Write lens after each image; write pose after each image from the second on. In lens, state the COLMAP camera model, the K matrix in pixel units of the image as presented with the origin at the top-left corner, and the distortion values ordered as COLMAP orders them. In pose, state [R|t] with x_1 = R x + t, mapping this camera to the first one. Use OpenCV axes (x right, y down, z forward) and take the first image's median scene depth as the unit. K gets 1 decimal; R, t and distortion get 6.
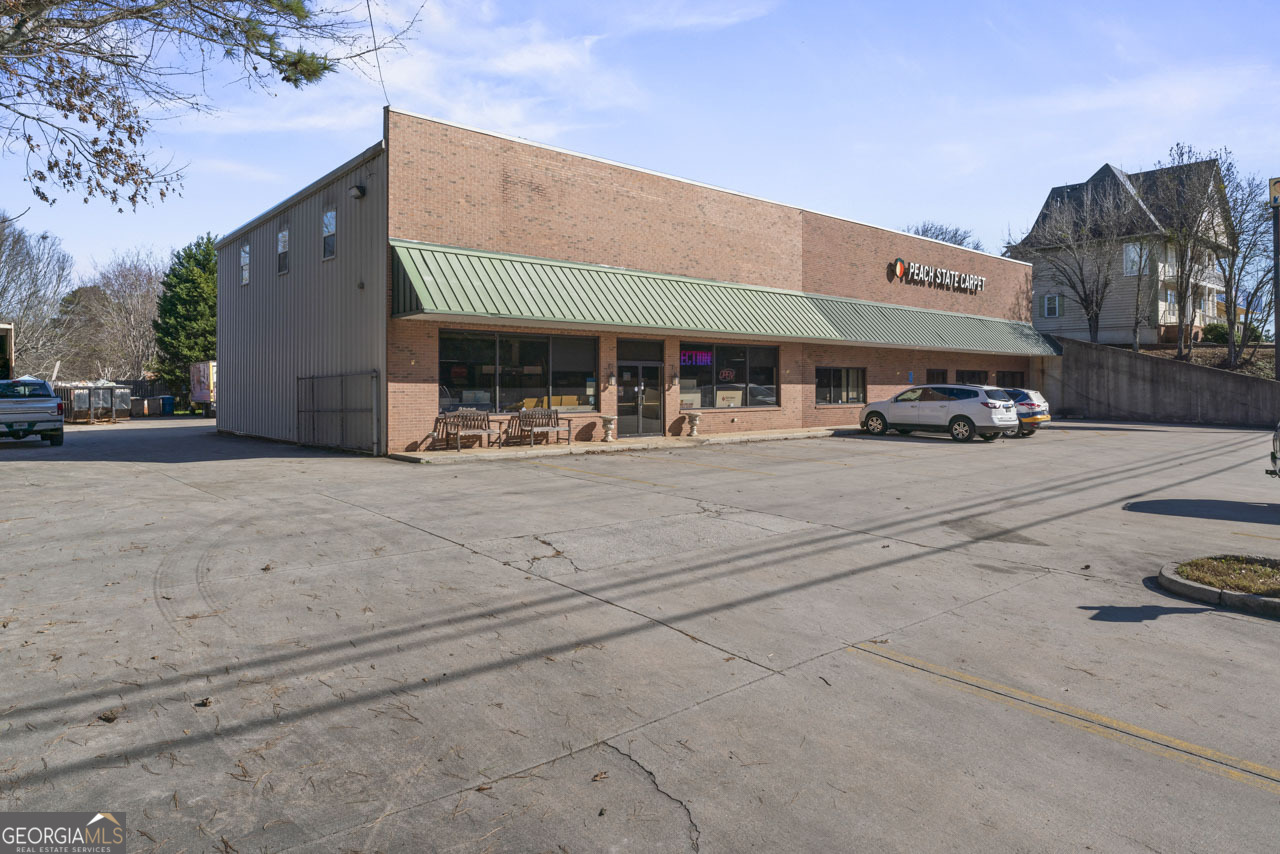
lens RADIAL K [[776.7, 0, 639.3], [0, 776.7, 381.5], [0, 0, 1]] dist [0.001170, 0.000165]
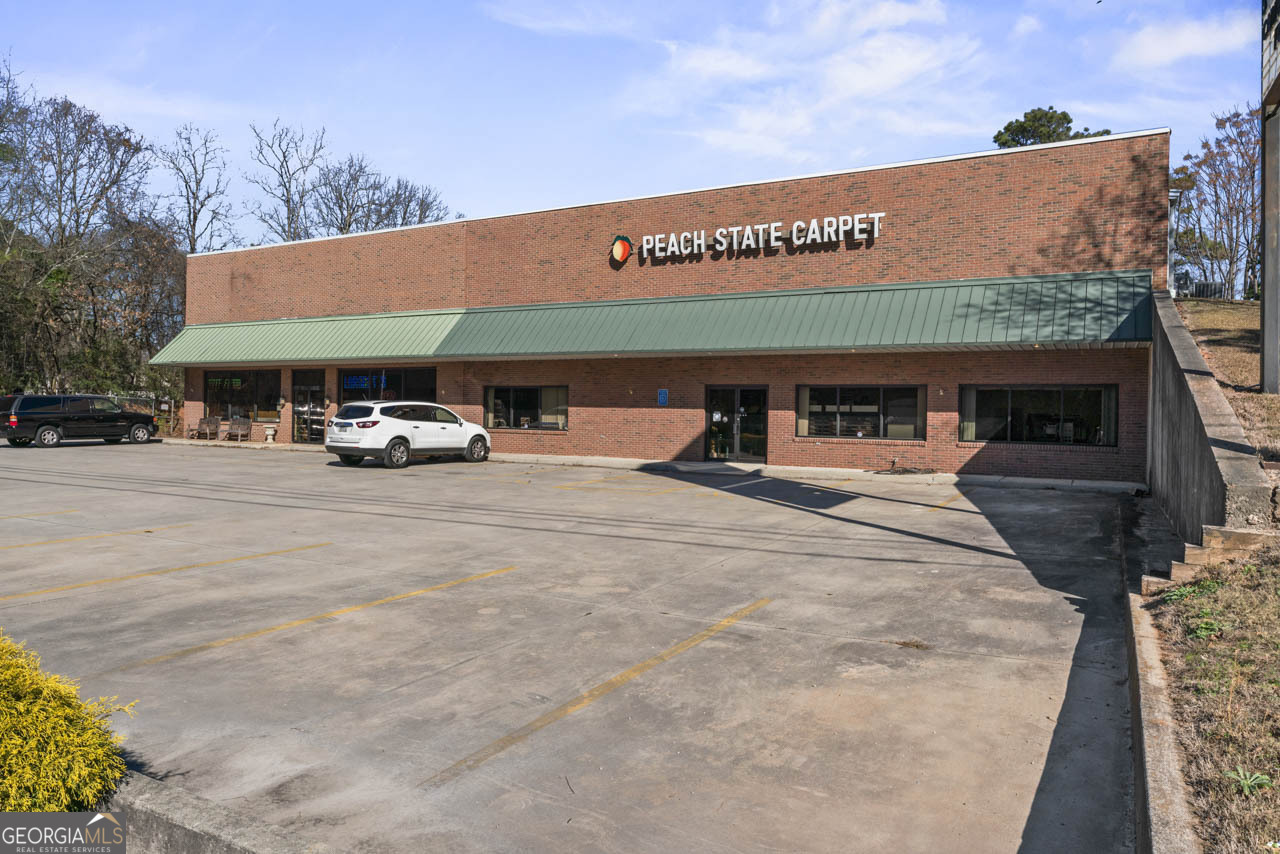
lens RADIAL K [[851.3, 0, 640.0], [0, 851.3, 427.0], [0, 0, 1]] dist [0.005671, 0.001224]
pose [[0.324864, 0.011676, -0.945689, 1.272909], [-0.017771, 0.999823, 0.006240, 0.020015], [0.945594, 0.014779, 0.325014, 0.871514]]
